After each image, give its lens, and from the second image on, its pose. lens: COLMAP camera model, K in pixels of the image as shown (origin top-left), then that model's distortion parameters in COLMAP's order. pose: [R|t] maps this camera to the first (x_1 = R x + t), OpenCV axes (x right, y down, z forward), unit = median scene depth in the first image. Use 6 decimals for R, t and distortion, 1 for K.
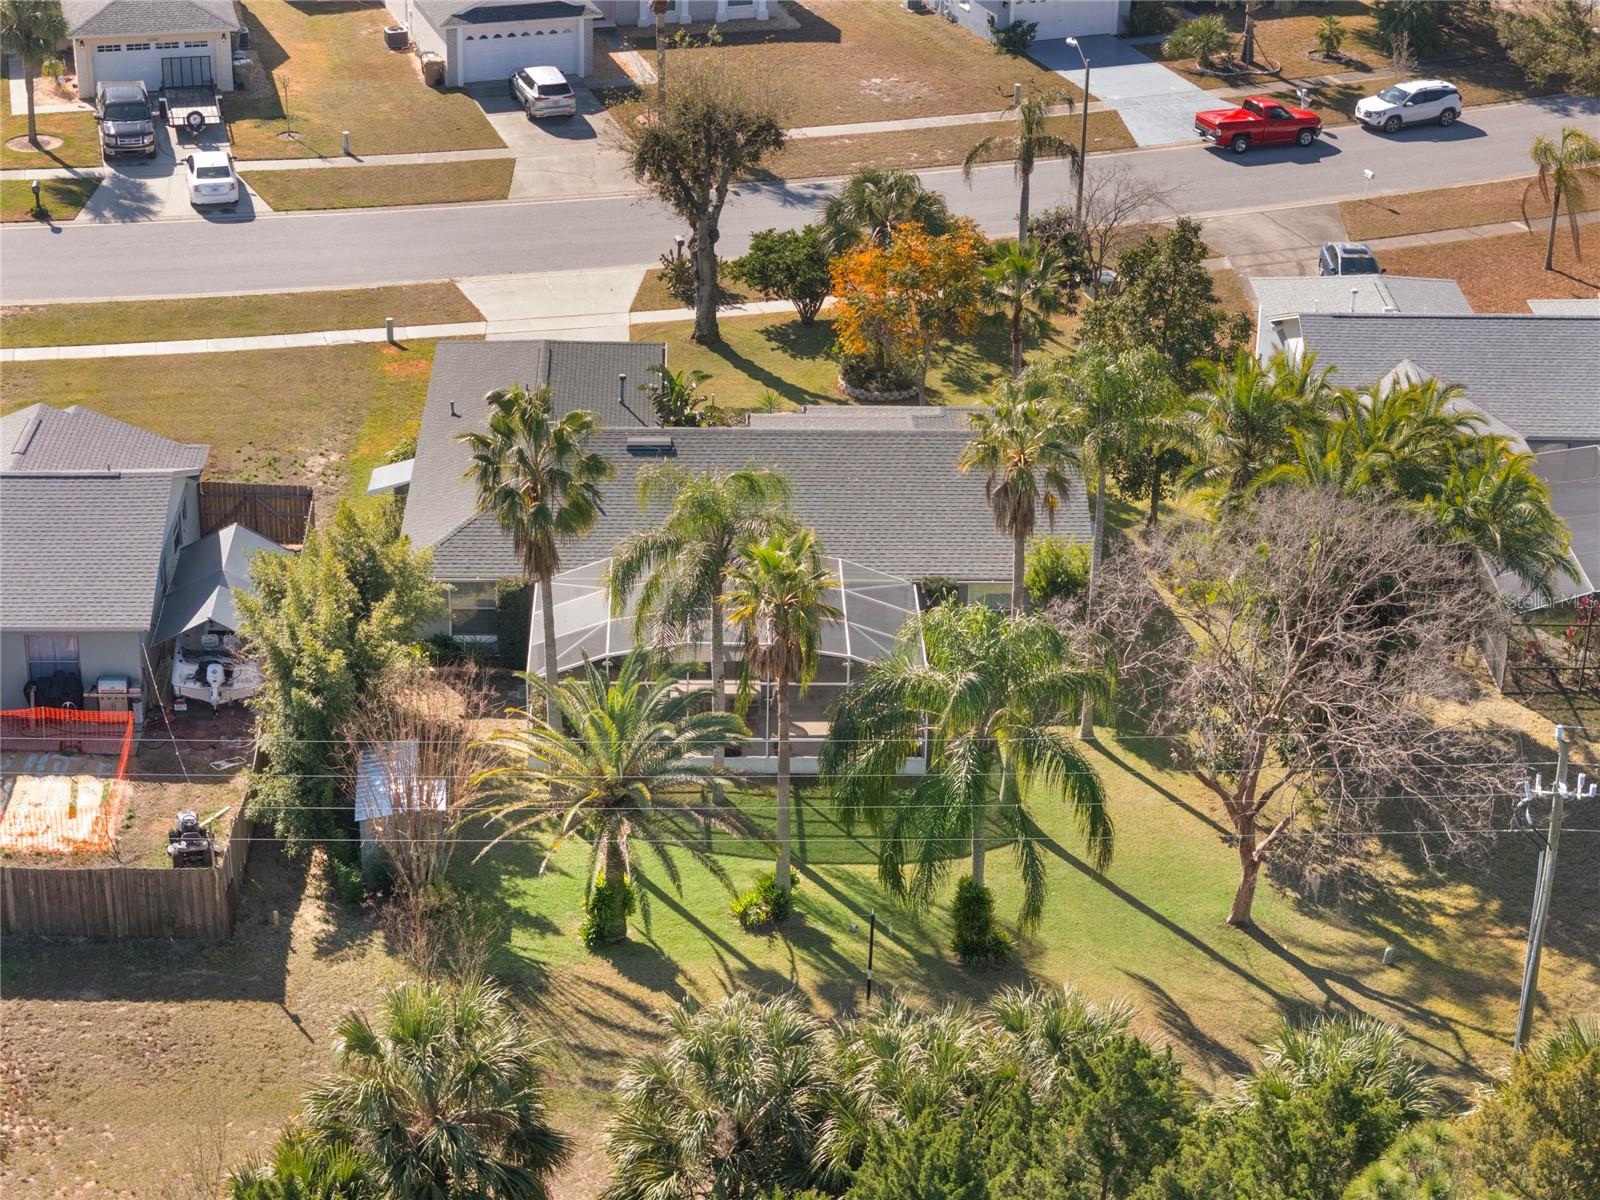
lens RADIAL K [[3230.9, 0, 800.0], [0, 3230.9, 600.0], [0, 0, 1]] dist [-0.271582, 1.545598]
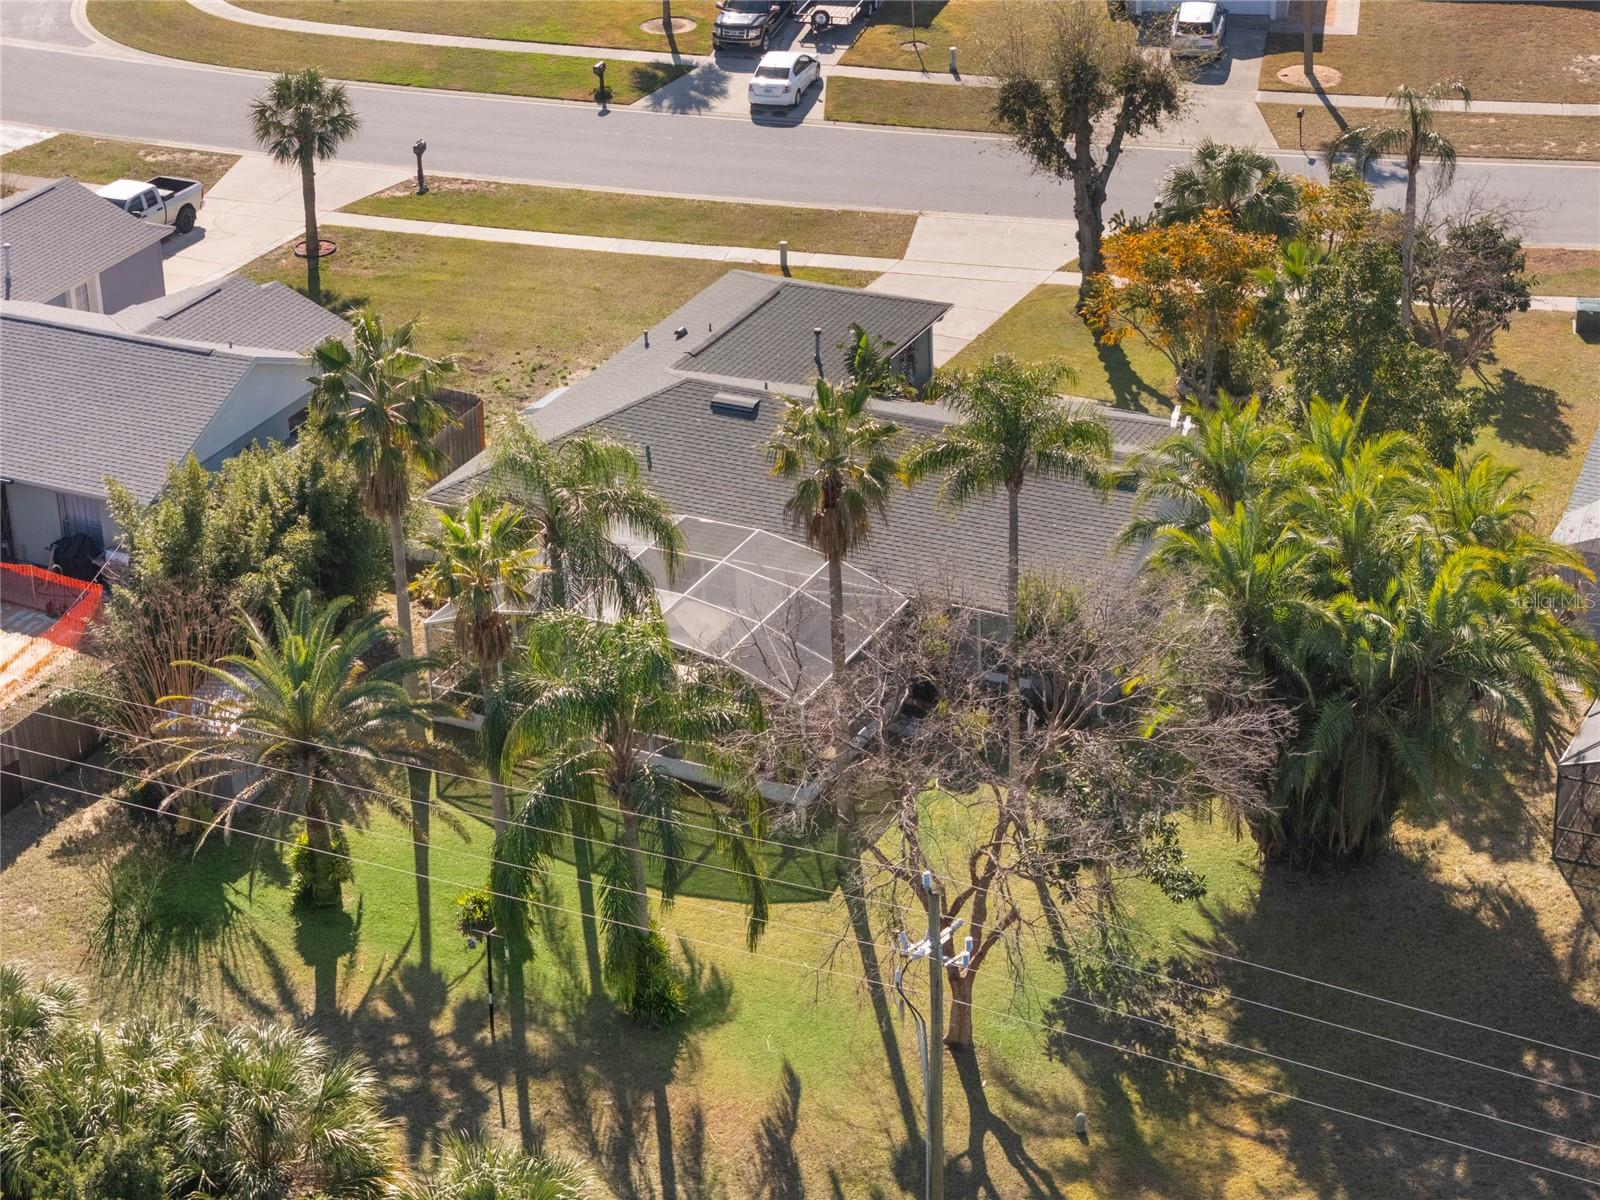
lens RADIAL K [[3282.4, 0, 800.0], [0, 3282.4, 600.0], [0, 0, 1]] dist [-0.279450, 2.175196]
pose [[0.885826, 0.175034, -0.429738, 0.304911], [-0.164662, 0.984428, 0.061541, -0.042644], [0.433818, 0.016247, 0.900854, 0.127675]]
